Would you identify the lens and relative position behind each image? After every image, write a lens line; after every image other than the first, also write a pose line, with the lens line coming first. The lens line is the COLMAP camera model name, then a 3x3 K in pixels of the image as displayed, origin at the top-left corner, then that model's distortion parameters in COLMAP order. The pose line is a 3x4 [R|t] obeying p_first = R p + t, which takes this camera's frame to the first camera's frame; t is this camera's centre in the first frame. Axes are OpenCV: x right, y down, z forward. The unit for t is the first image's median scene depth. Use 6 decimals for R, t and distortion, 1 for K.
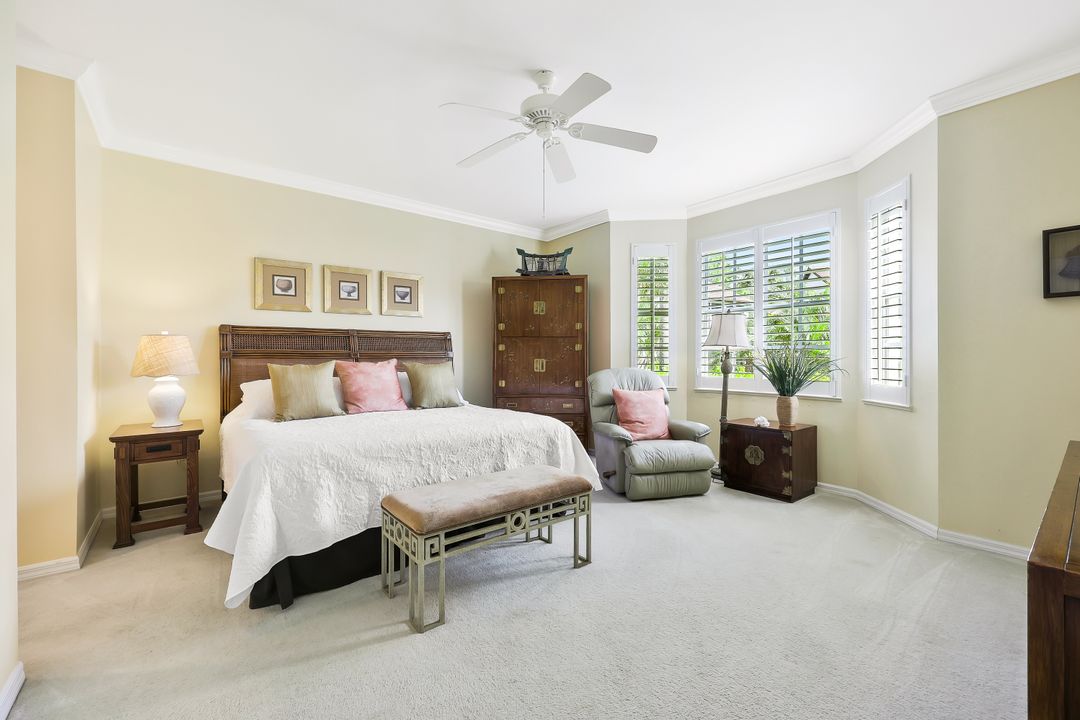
lens RADIAL K [[446.8, 0, 542.2], [0, 446.8, 359.1], [0, 0, 1]] dist [0.006814, 0.002206]
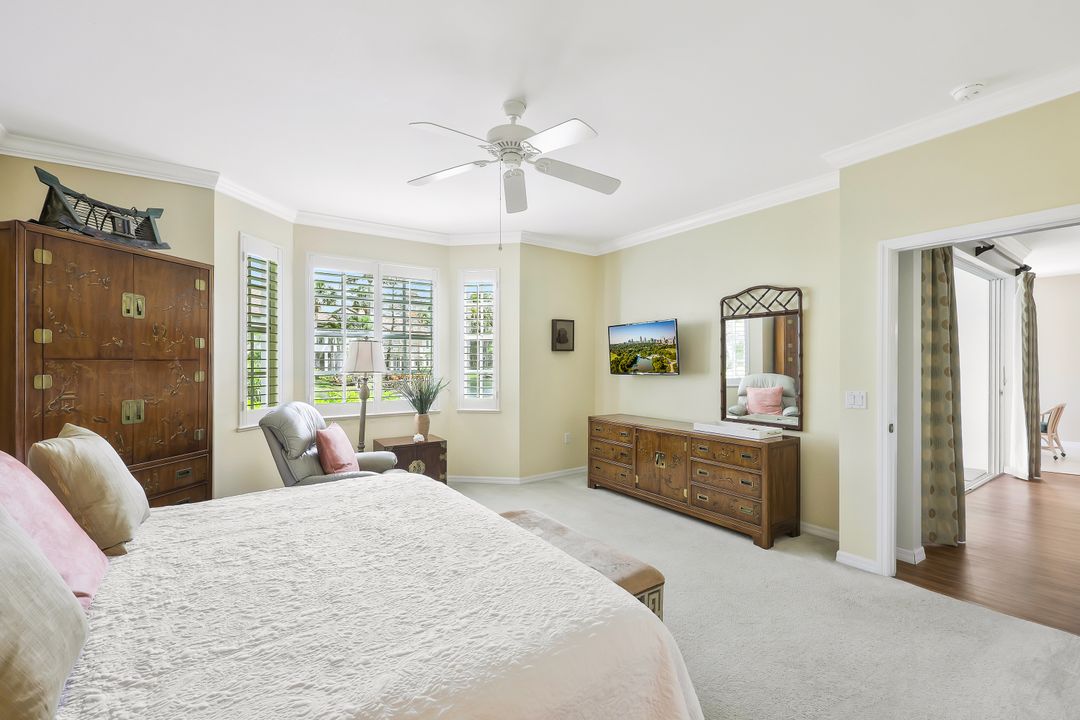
lens RADIAL K [[446.8, 0, 541.6], [0, 446.8, 359.8], [0, 0, 1]] dist [0.006814, 0.002206]
pose [[0.091237, 0.005277, 0.995815, -0.507706], [0.003999, 0.999976, -0.005665, -0.044487], [-0.995821, 0.004499, 0.091214, 0.459312]]
